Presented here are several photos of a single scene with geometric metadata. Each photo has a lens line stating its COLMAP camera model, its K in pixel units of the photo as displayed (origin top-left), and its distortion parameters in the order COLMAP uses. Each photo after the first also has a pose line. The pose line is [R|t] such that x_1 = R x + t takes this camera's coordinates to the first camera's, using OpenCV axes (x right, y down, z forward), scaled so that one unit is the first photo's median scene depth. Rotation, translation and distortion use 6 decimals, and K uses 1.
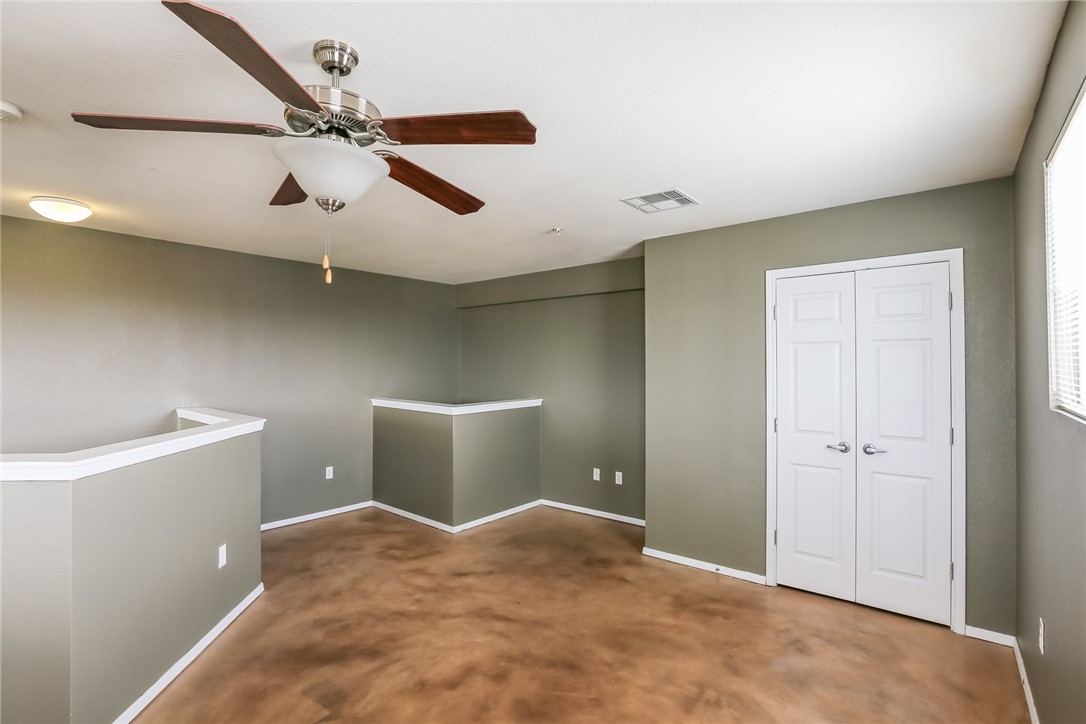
lens RADIAL K [[504.3, 0, 543.0], [0, 504.3, 361.9], [0, 0, 1]] dist [-0.027466, 0.000137]
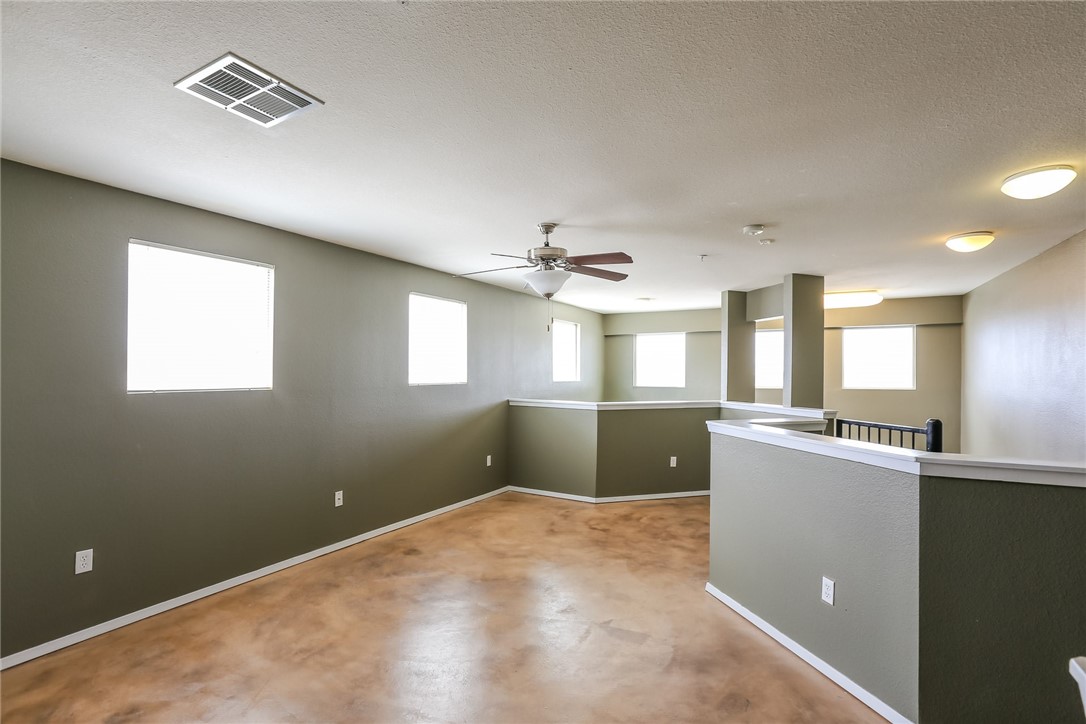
lens RADIAL K [[504.3, 0, 538.1], [0, 504.3, 366.6], [0, 0, 1]] dist [-0.027466, 0.000137]
pose [[-0.983030, -0.009198, -0.183216, 0.015759], [-0.006663, 0.999873, -0.014448, 0.020583], [0.183326, -0.012982, -0.982966, 1.819555]]
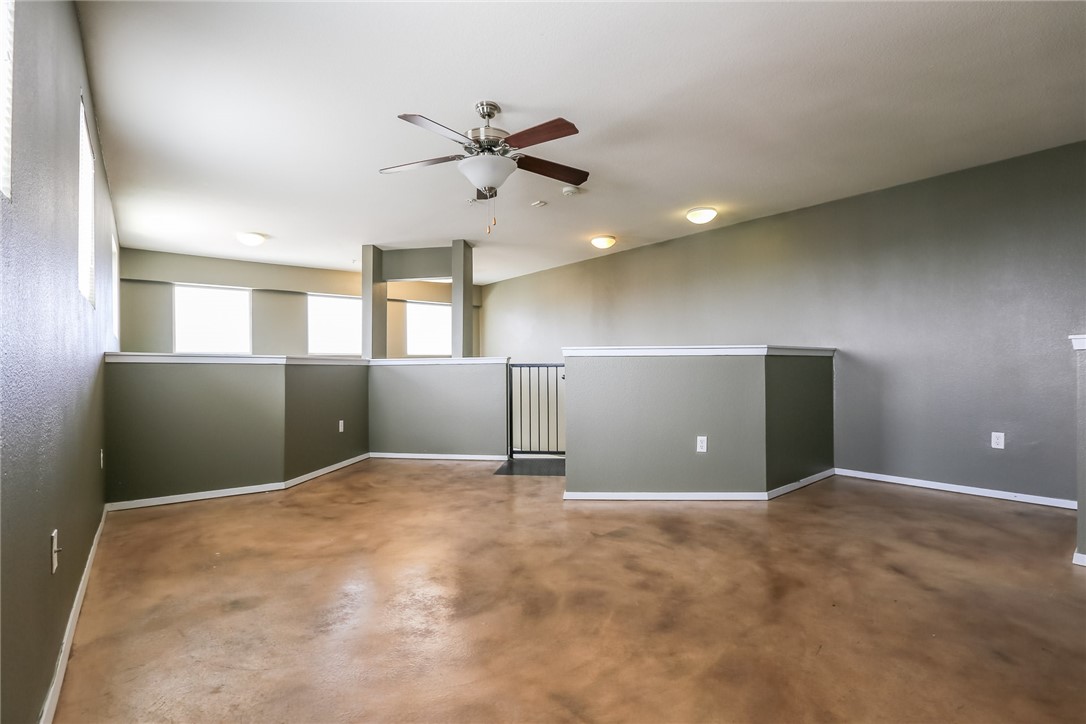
lens RADIAL K [[504.3, 0, 536.0], [0, 504.3, 360.9], [0, 0, 1]] dist [-0.027466, 0.000137]
pose [[-0.208617, -0.017442, -0.977842, 0.762359], [0.012168, 0.999717, -0.020428, 0.202551], [0.977922, -0.016160, -0.208346, 0.882037]]
